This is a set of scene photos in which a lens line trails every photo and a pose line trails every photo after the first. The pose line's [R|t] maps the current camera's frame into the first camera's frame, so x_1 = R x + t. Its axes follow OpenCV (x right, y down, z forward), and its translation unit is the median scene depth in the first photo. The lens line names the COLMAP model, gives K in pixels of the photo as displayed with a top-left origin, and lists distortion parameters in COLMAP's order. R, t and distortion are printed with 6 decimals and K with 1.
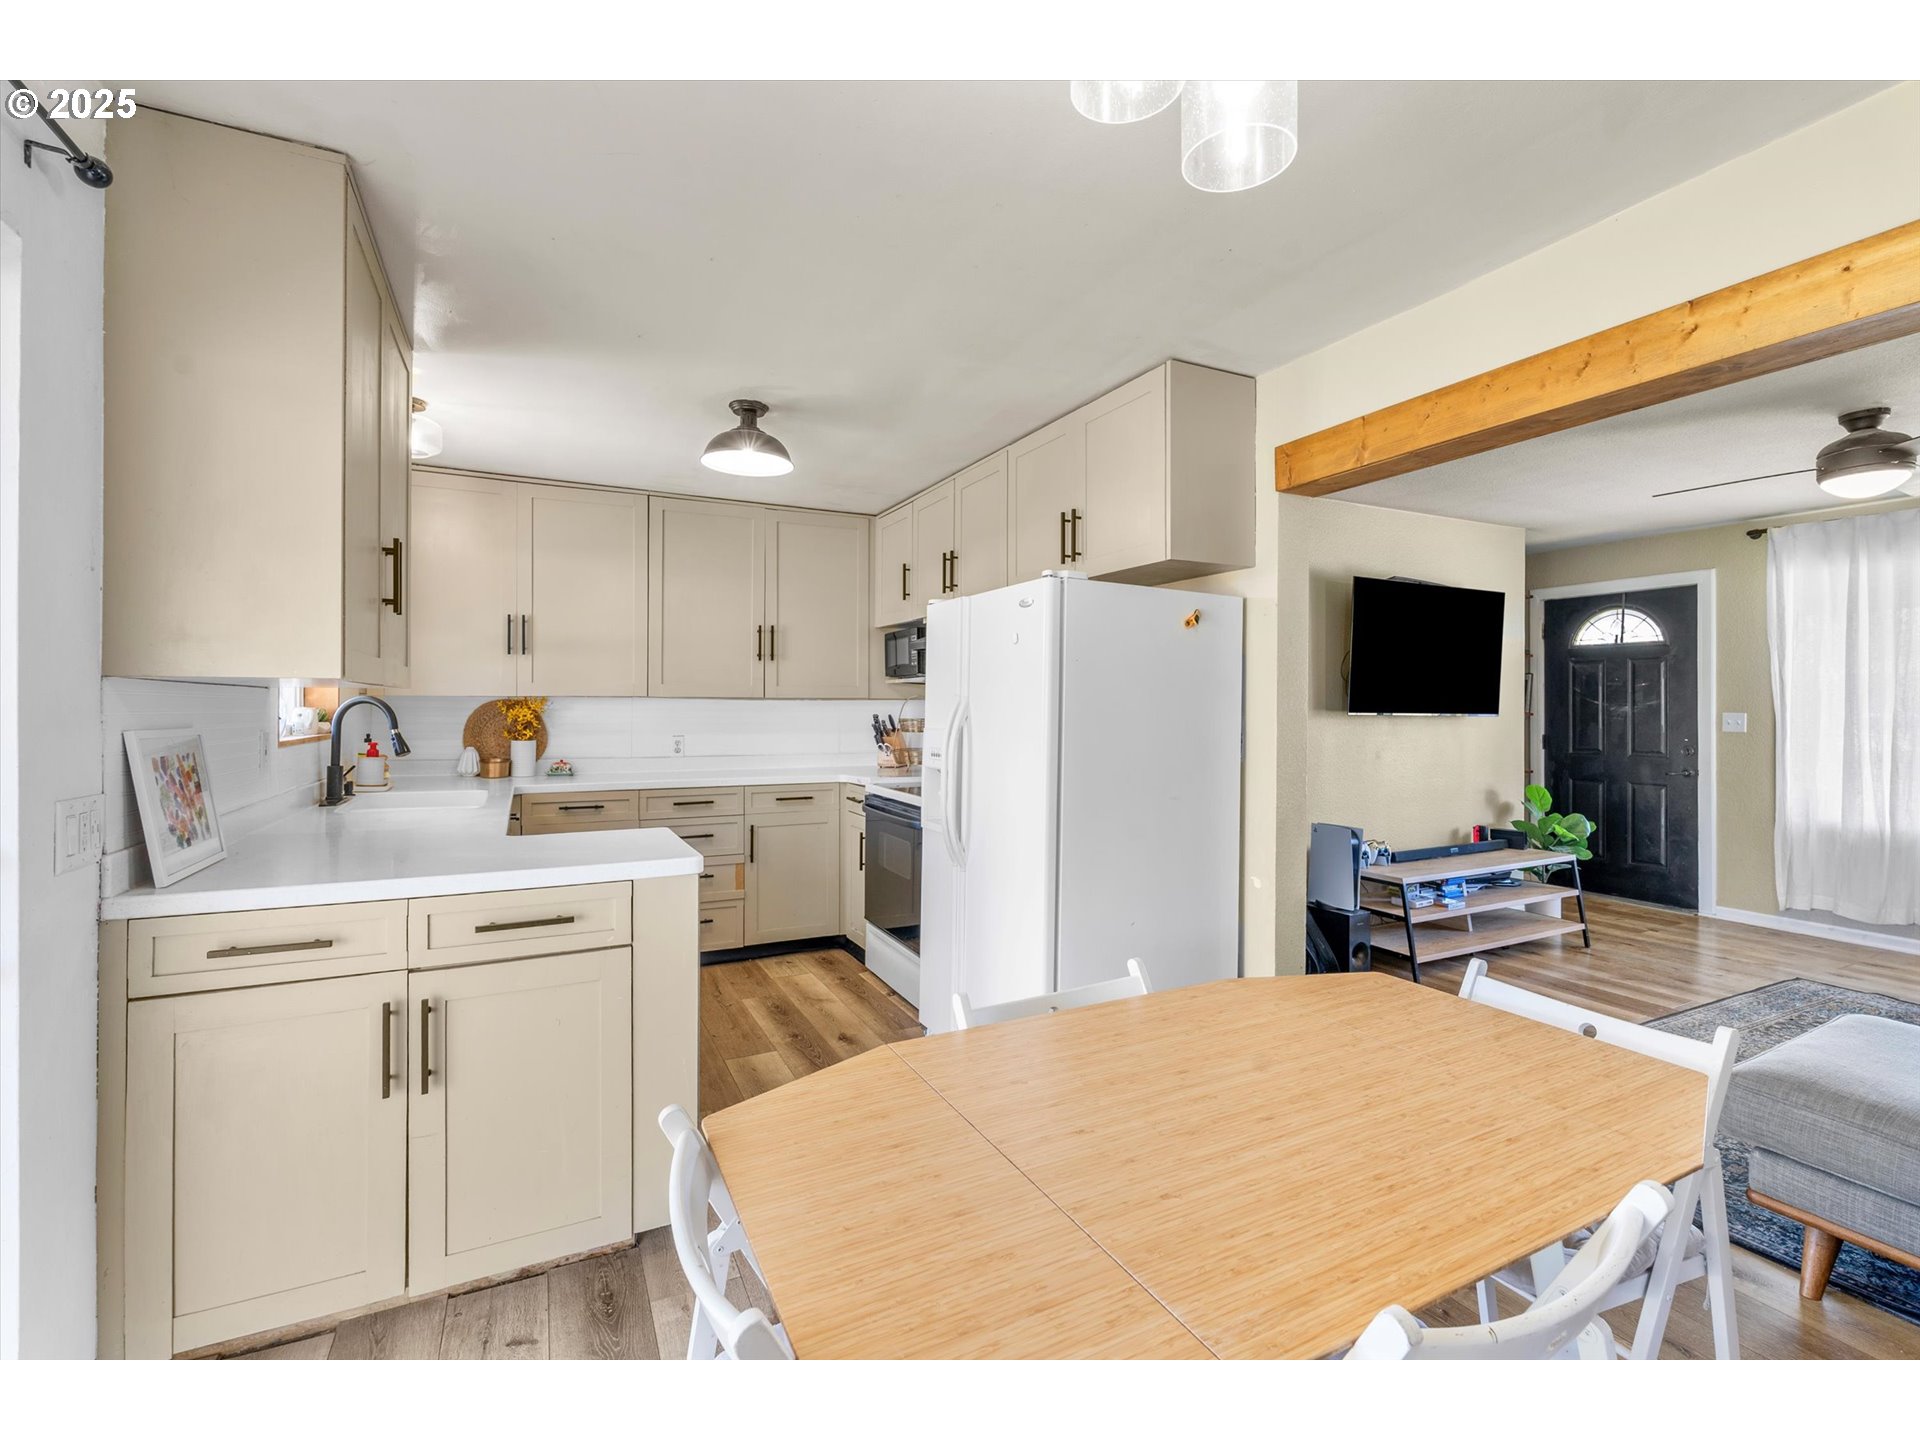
lens RADIAL K [[861.1, 0, 964.0], [0, 861.1, 704.6], [0, 0, 1]] dist [-0.002692, 0.000247]
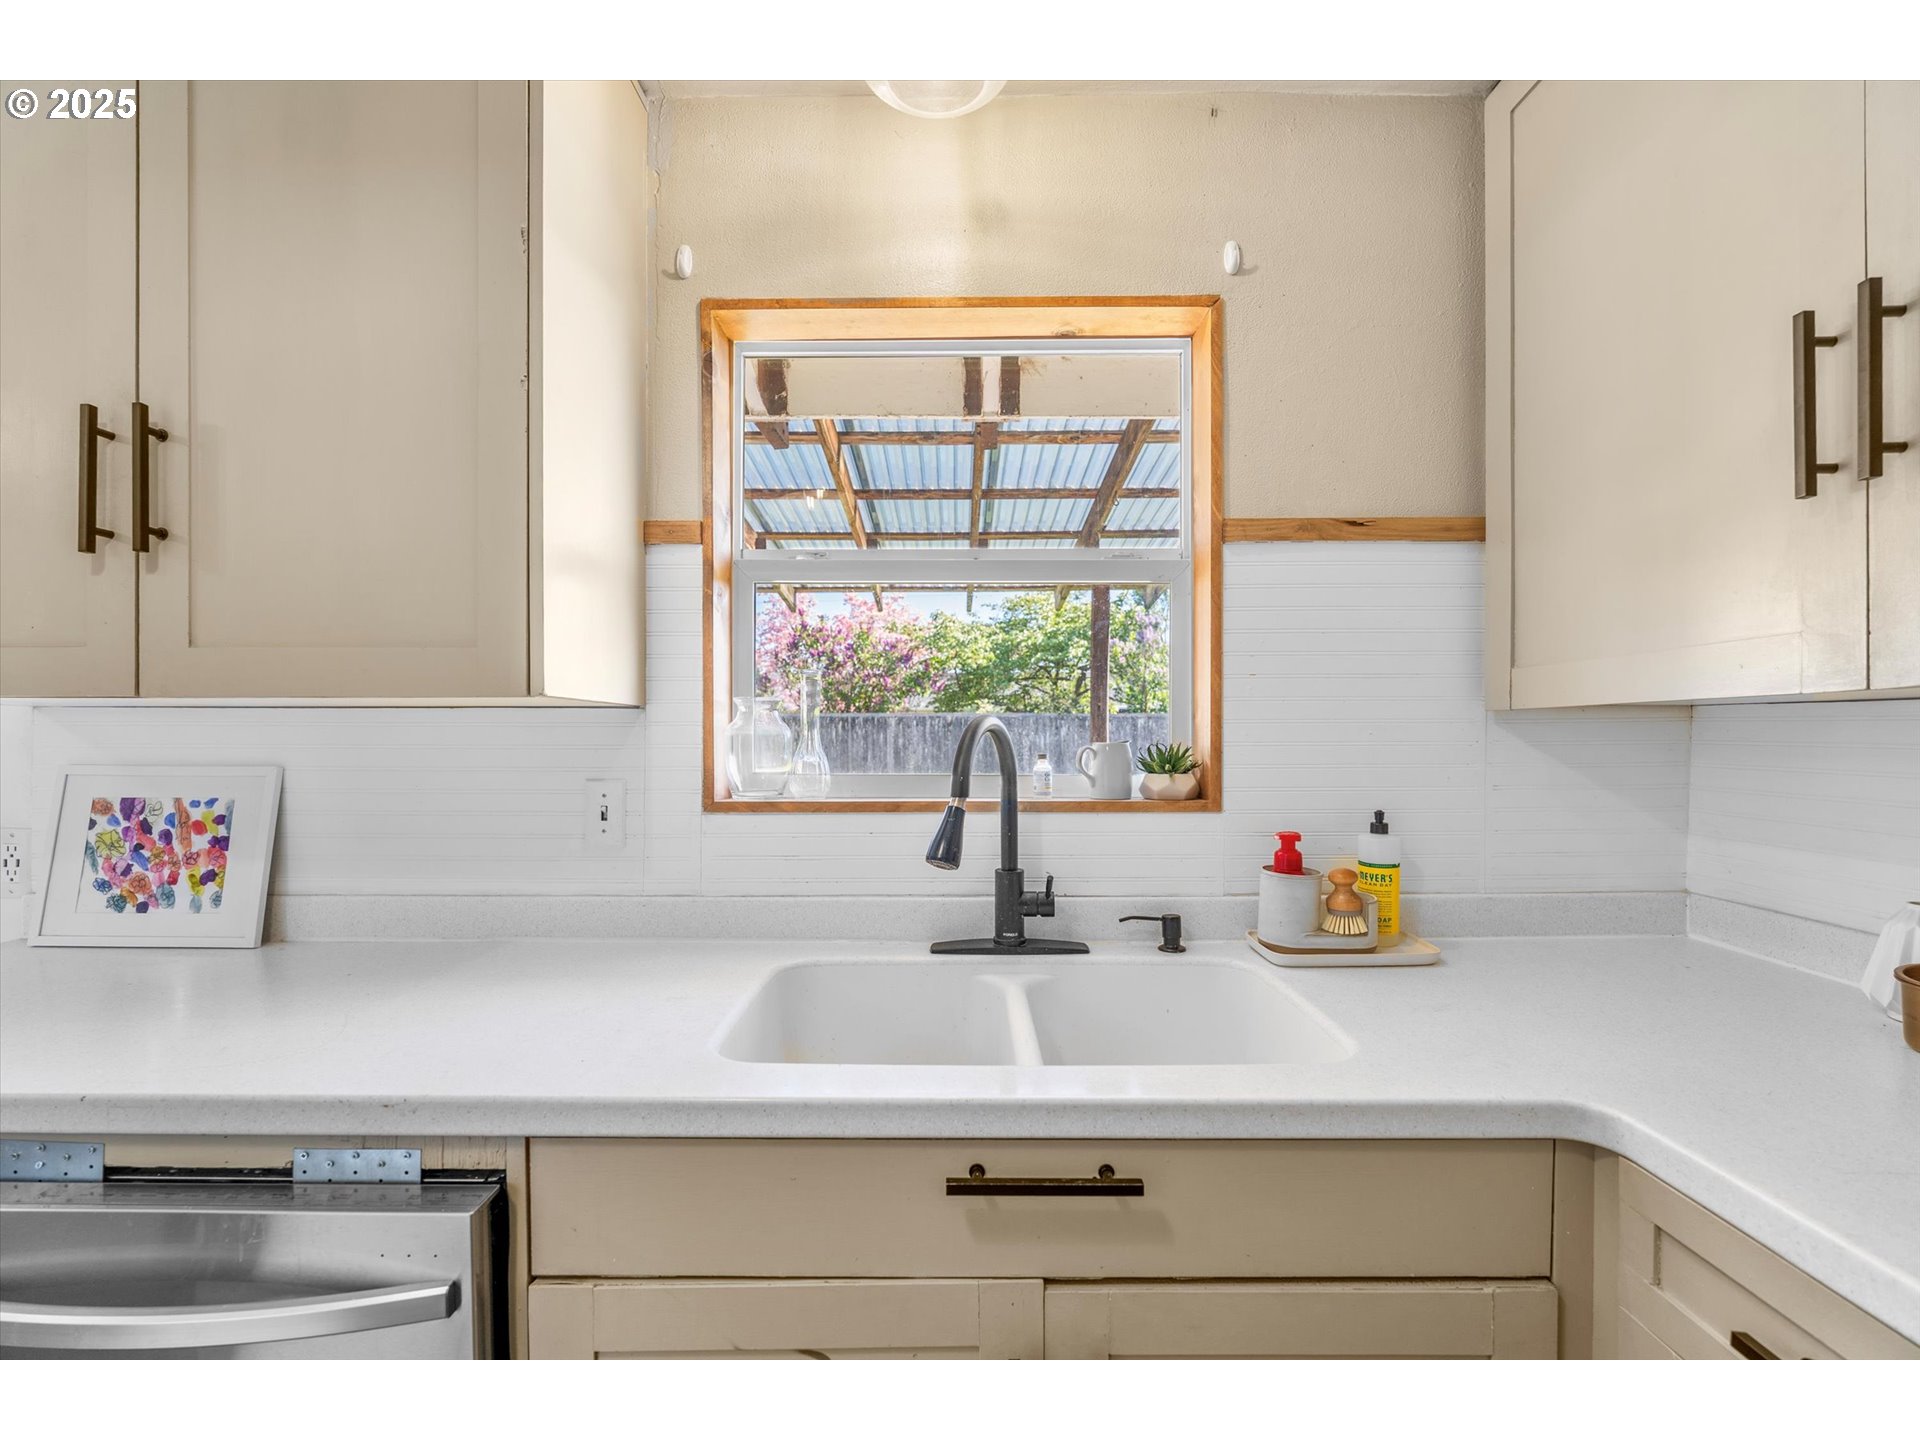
lens RADIAL K [[848.7, 0, 957.8], [0, 848.7, 745.3], [0, 0, 1]] dist [-0.004643, -0.000011]
pose [[-0.454404, 0.005143, -0.890781, -0.240178], [0.000822, 0.999985, 0.005354, 0.002259], [0.890796, 0.001701, -0.454401, 0.893407]]
